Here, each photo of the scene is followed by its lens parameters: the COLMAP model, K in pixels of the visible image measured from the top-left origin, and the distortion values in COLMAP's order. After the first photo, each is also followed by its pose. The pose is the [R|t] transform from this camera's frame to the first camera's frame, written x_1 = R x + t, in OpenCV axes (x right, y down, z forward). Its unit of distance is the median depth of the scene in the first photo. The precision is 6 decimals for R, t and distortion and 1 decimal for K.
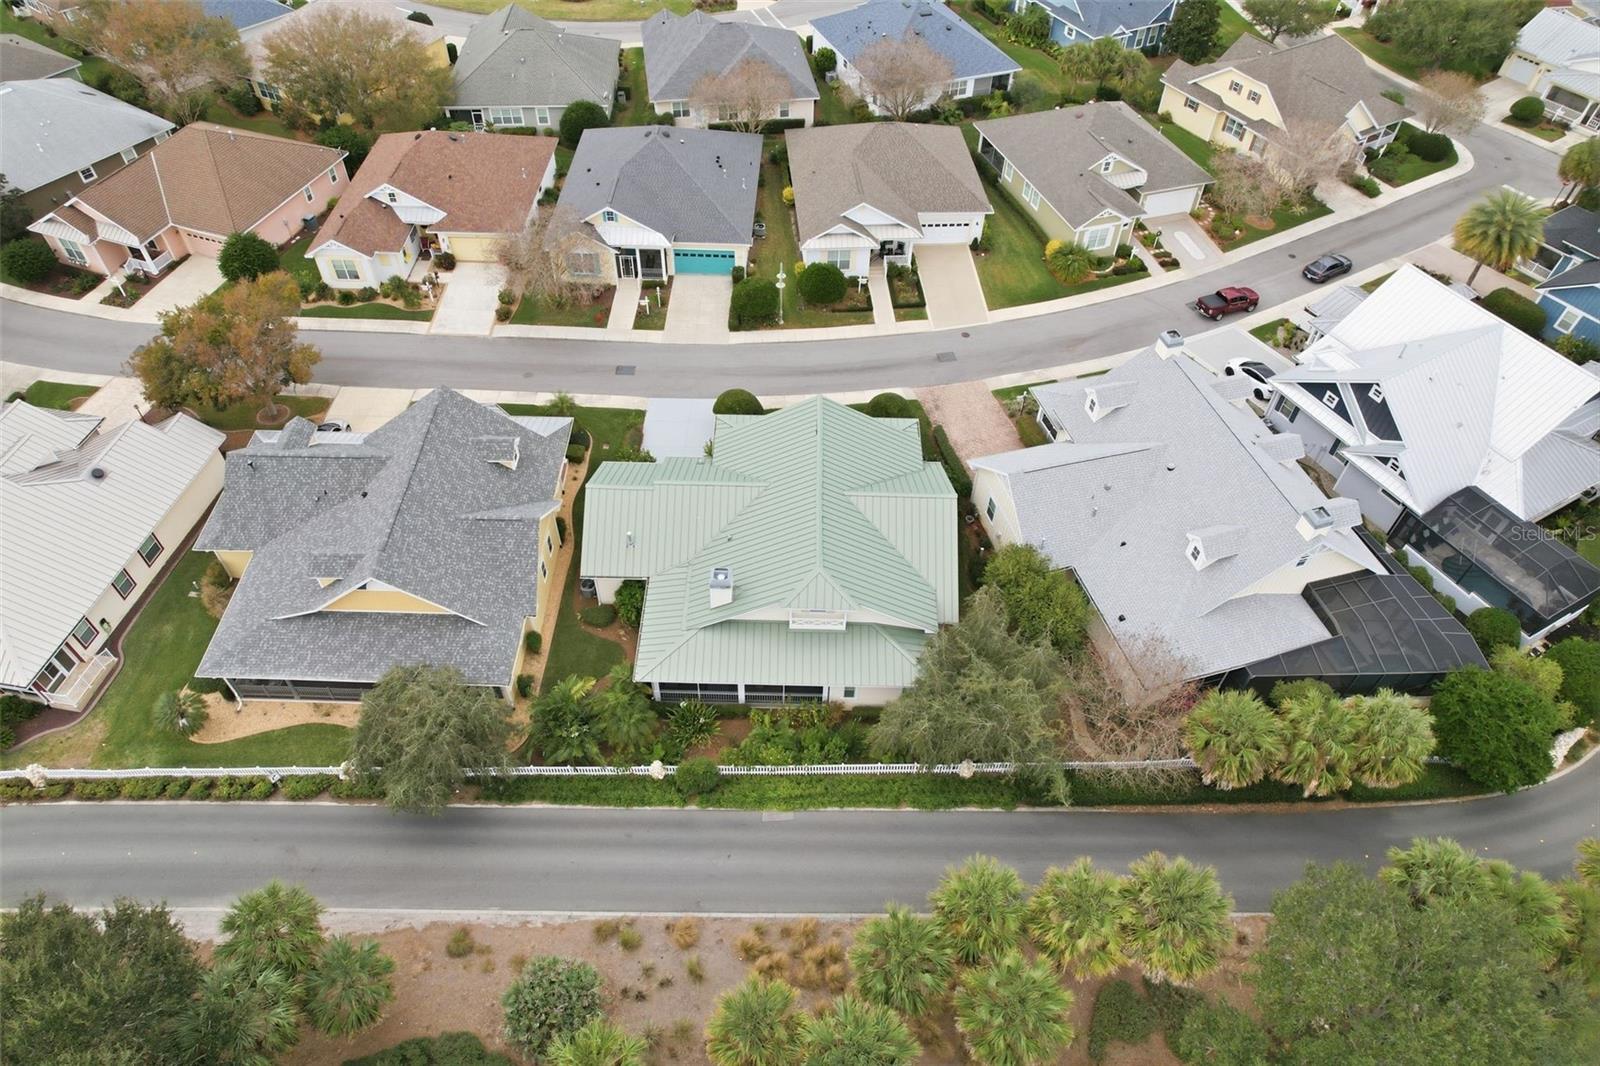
lens RADIAL K [[1020.9, 0, 793.3], [0, 1020.9, 529.9], [0, 0, 1]] dist [-0.081109, 0.074476]
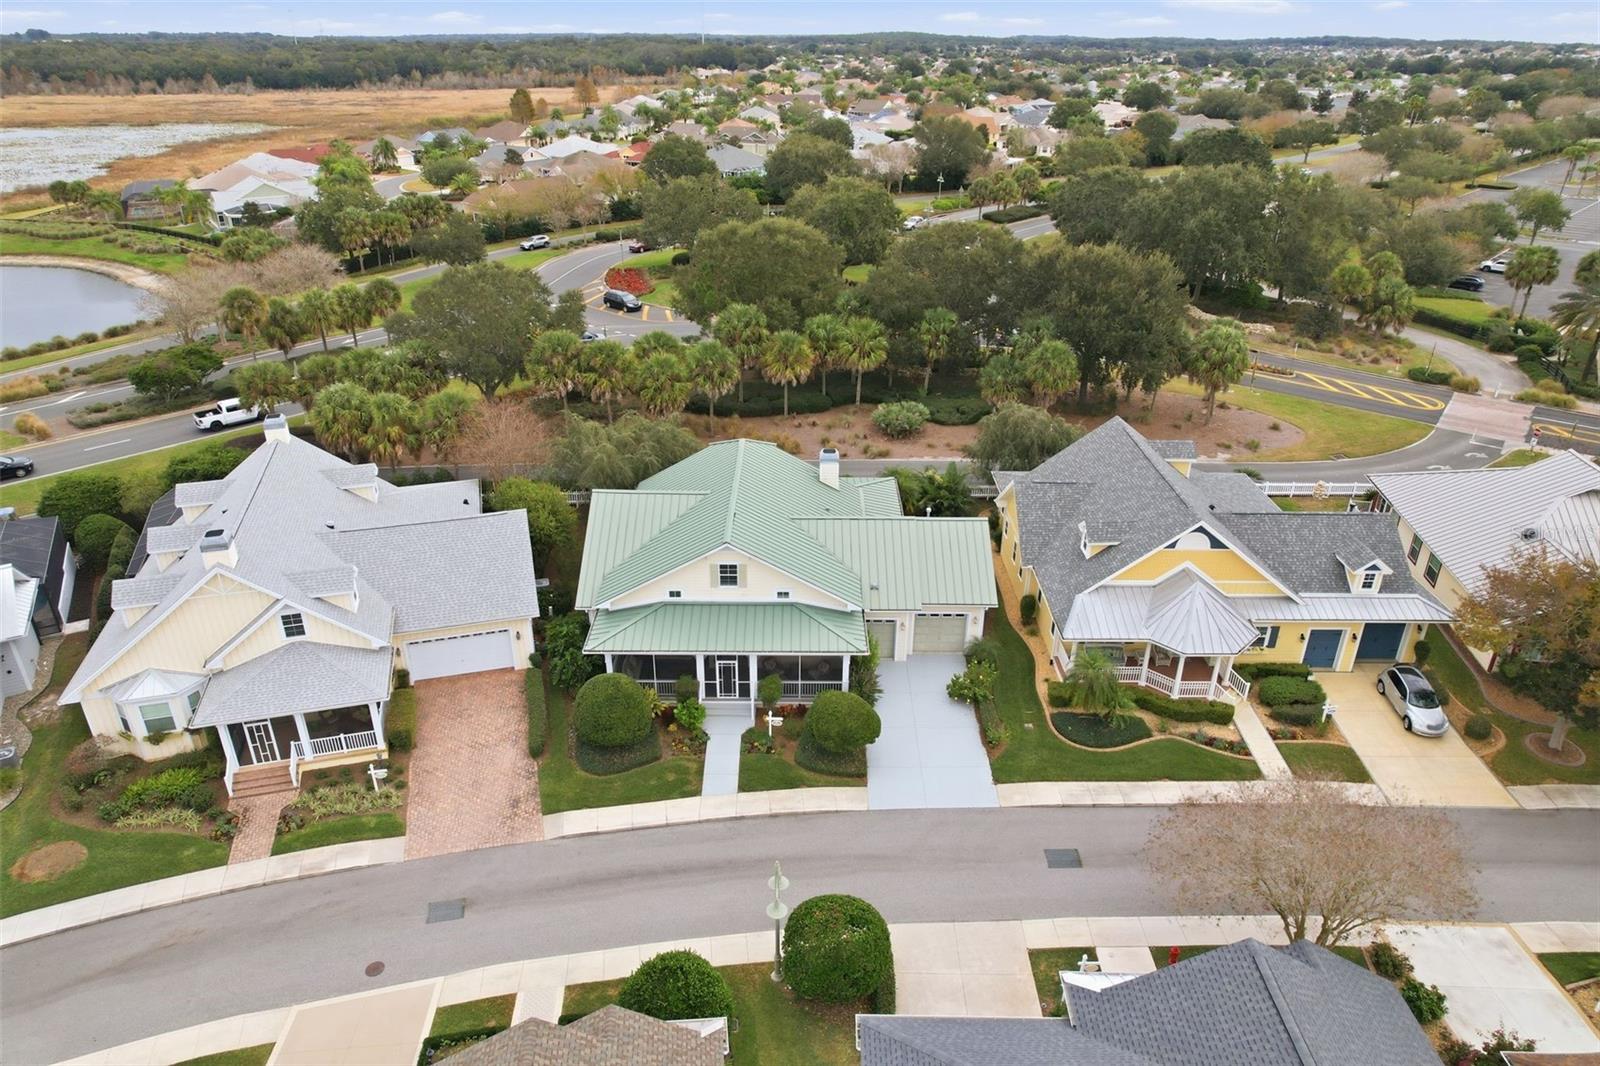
lens RADIAL K [[1020.9, 0, 793.3], [0, 1020.9, 529.9], [0, 0, 1]] dist [-0.081109, 0.074476]
pose [[-0.999834, -0.010476, -0.014903, -0.011053], [-0.017131, 0.262407, 0.964805, -0.695796], [-0.006196, 0.964900, -0.262543, 0.941345]]
